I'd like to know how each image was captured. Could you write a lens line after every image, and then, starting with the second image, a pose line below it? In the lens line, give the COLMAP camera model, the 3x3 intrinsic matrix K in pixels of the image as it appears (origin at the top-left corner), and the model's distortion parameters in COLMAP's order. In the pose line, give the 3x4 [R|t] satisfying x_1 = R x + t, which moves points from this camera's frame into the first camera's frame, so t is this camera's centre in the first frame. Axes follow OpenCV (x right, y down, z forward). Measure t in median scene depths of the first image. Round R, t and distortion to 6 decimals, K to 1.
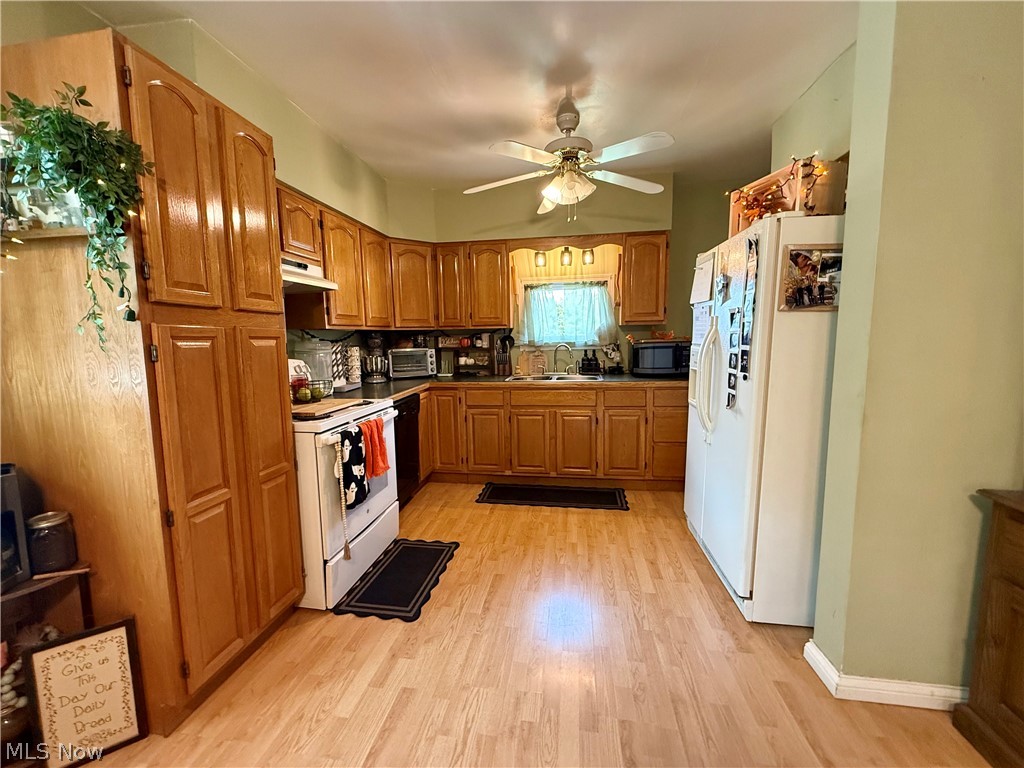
lens RADIAL K [[407.5, 0, 511.0], [0, 407.5, 384.1], [0, 0, 1]] dist [-0.000457, -0.000179]
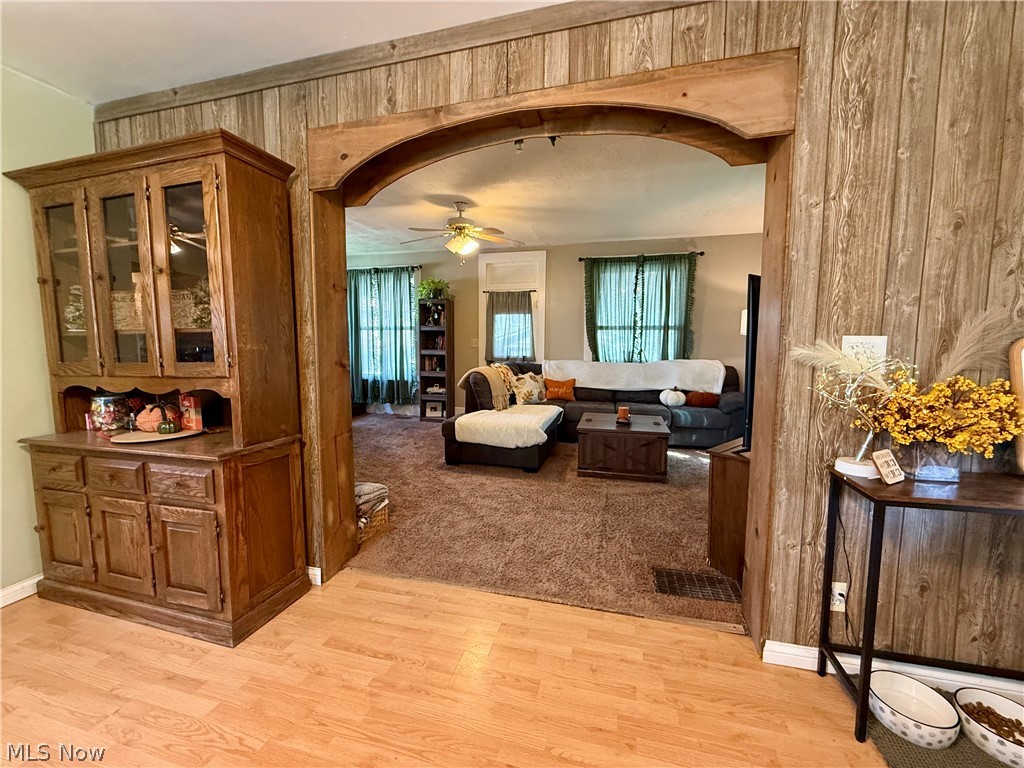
lens RADIAL K [[407.5, 0, 507.9], [0, 407.5, 381.5], [0, 0, 1]] dist [-0.000457, -0.000179]
pose [[0.113242, -0.082014, 0.990177, -0.072809], [0.111231, 0.991369, 0.069392, 0.056428], [-0.987322, 0.102280, 0.121387, -0.445393]]
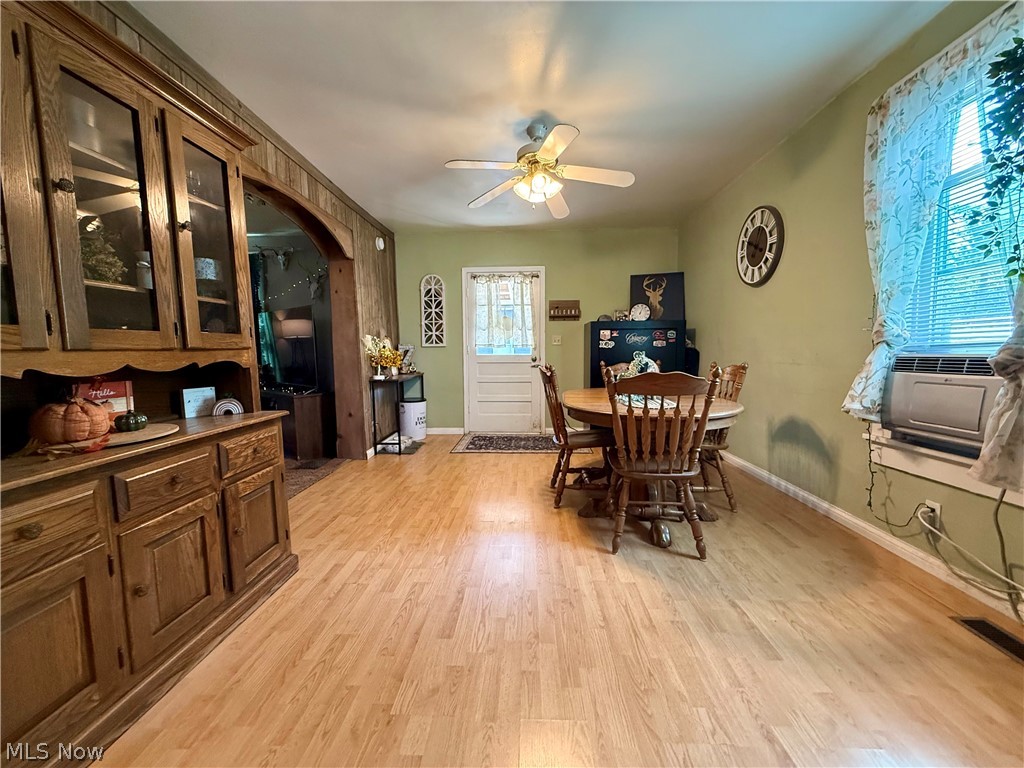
lens RADIAL K [[407.5, 0, 508.5], [0, 407.5, 383.3], [0, 0, 1]] dist [-0.000457, -0.000179]
pose [[-0.994041, 0.040953, -0.101026, 0.118486], [0.021334, 0.981913, 0.188125, -0.010401], [0.106903, 0.184848, -0.976935, 0.687402]]
